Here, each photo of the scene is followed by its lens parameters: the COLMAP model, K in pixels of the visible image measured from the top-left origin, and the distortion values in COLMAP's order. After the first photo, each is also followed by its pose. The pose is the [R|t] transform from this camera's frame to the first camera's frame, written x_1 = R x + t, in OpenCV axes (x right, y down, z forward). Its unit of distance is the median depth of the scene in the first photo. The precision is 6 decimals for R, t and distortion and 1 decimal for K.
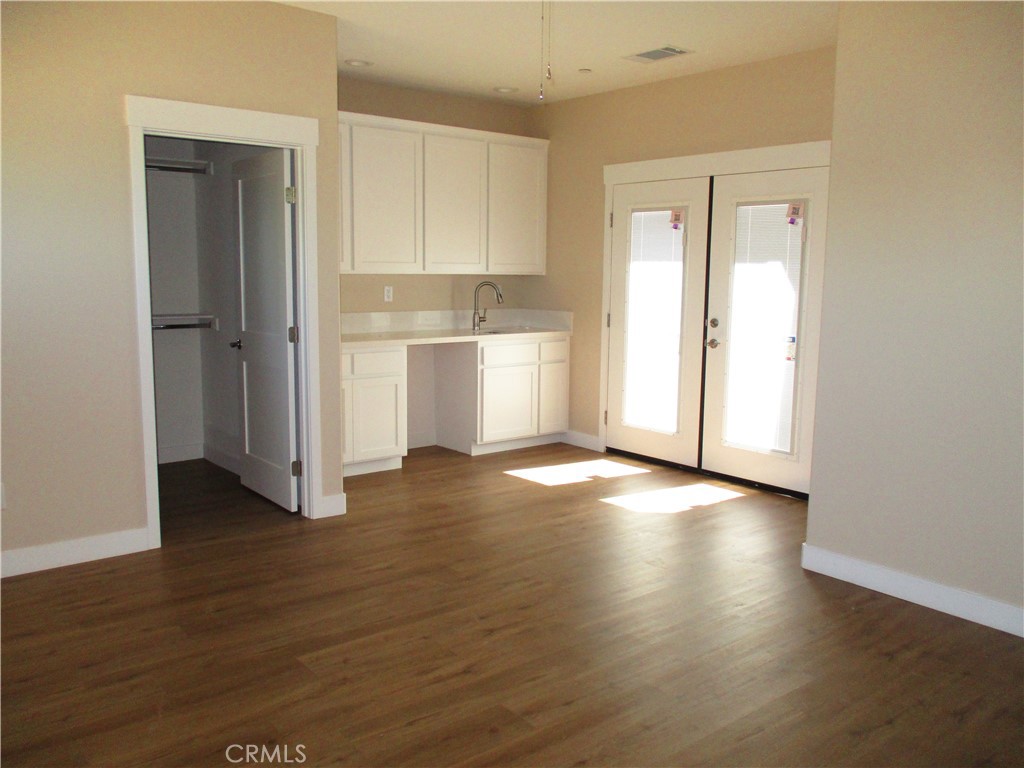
lens RADIAL K [[858.6, 0, 521.9], [0, 858.6, 377.6], [0, 0, 1]] dist [-0.006809, -0.026680]
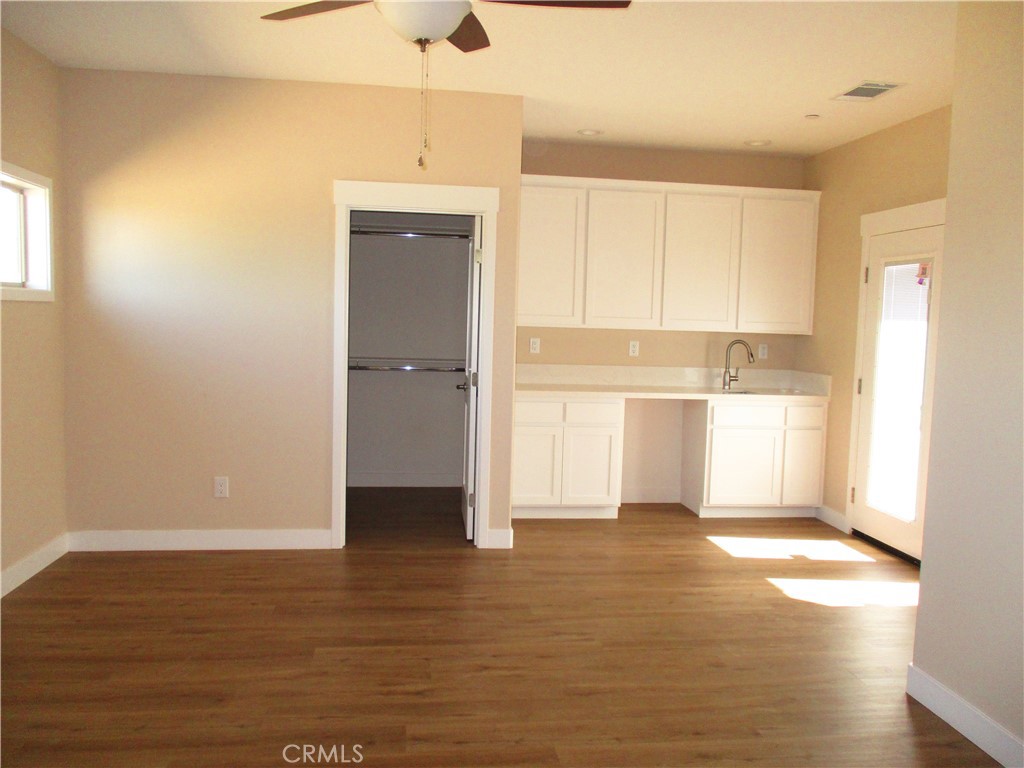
lens RADIAL K [[858.6, 0, 517.0], [0, 858.6, 384.3], [0, 0, 1]] dist [-0.006809, -0.026680]
pose [[0.848601, 0.054573, -0.526211, 0.290525], [-0.085777, 0.995697, -0.035065, -0.007547], [0.522033, 0.074893, 0.849631, 0.061610]]
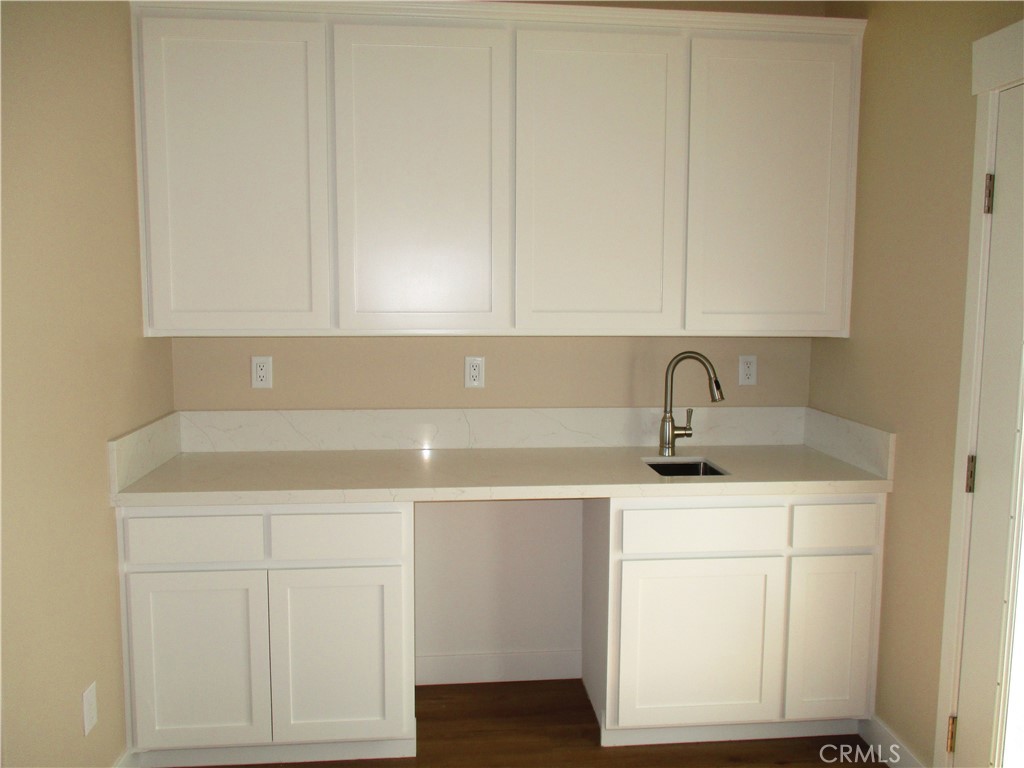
lens RADIAL K [[858.6, 0, 512.8], [0, 858.6, 386.0], [0, 0, 1]] dist [-0.006809, -0.026680]
pose [[0.826877, 0.055939, -0.559593, 0.152085], [-0.066355, 0.997795, 0.001694, -0.099326], [0.558454, 0.035731, 0.828766, 0.649952]]
